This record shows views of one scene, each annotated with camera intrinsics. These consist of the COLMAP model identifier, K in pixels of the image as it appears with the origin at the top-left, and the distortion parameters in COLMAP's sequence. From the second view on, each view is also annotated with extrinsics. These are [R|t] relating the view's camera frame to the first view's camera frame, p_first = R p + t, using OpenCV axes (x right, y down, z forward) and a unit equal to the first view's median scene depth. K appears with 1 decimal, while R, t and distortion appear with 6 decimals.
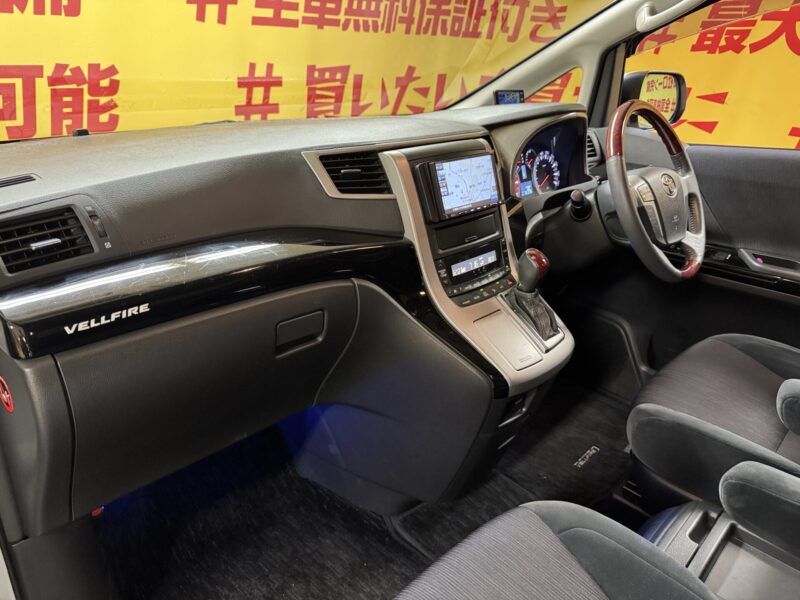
lens RADIAL K [[575.7, 0, 405.0], [0, 575.7, 297.6], [0, 0, 1]] dist [0.000346, -0.023207]
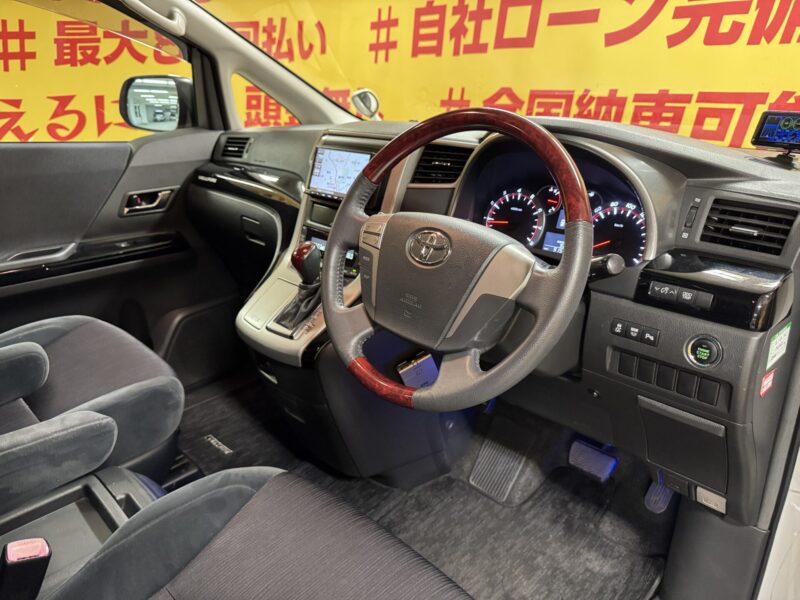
lens RADIAL K [[575.7, 0, 403.1], [0, 575.7, 300.0], [0, 0, 1]] dist [0.000346, -0.023207]
pose [[-0.026443, 0.324678, -0.945455, 0.444099], [-0.386667, 0.868846, 0.309185, -0.137093], [0.921840, 0.373752, 0.102567, 0.400725]]
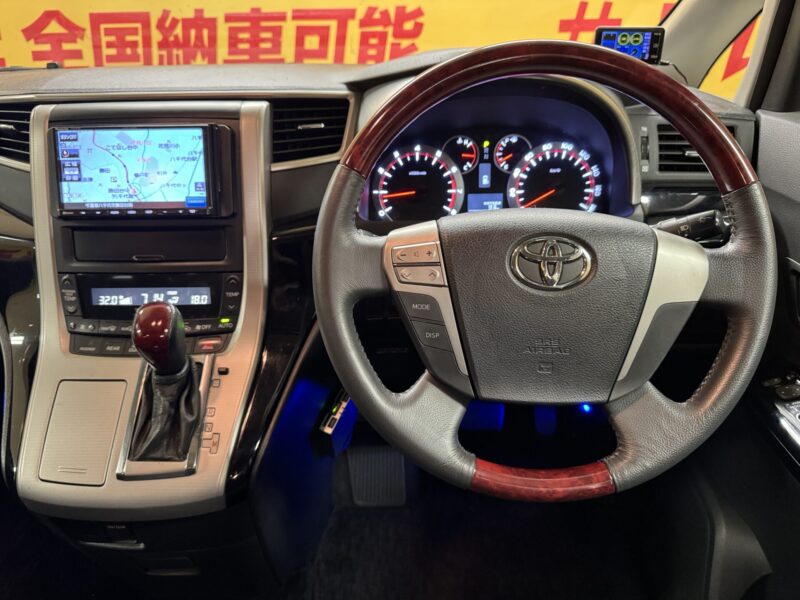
lens RADIAL K [[575.7, 0, 398.3], [0, 575.7, 299.0], [0, 0, 1]] dist [0.000346, -0.023207]
pose [[0.684816, 0.305320, -0.661670, 0.278149], [-0.254708, 0.951012, 0.175215, -0.091070], [0.682752, 0.048543, 0.729036, 0.276592]]
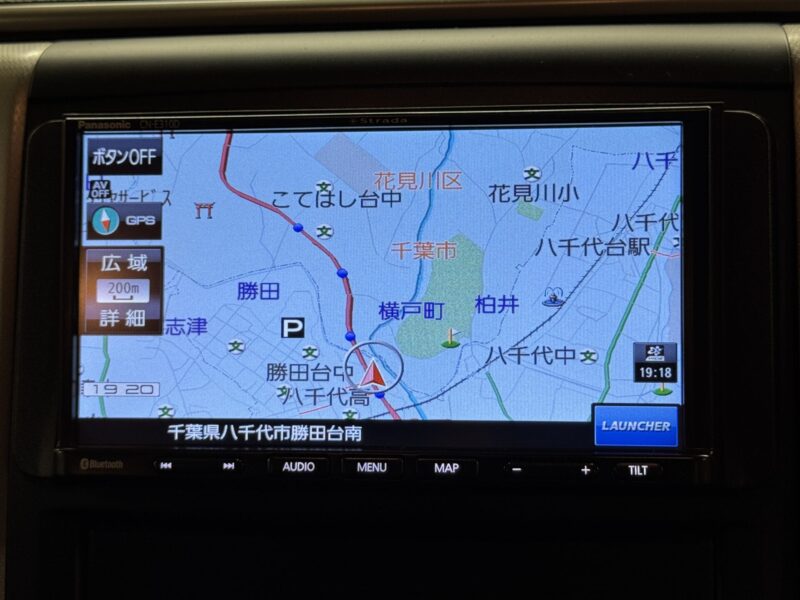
lens RADIAL K [[1369.5, 0, 404.8], [0, 1369.5, 297.4], [0, 0, 1]] dist [0.139461, 0.000000]
pose [[0.600330, 0.174619, -0.780457, 0.144786], [-0.262946, 0.964715, 0.013587, -0.074865], [0.755291, 0.197061, 0.625062, 0.288445]]
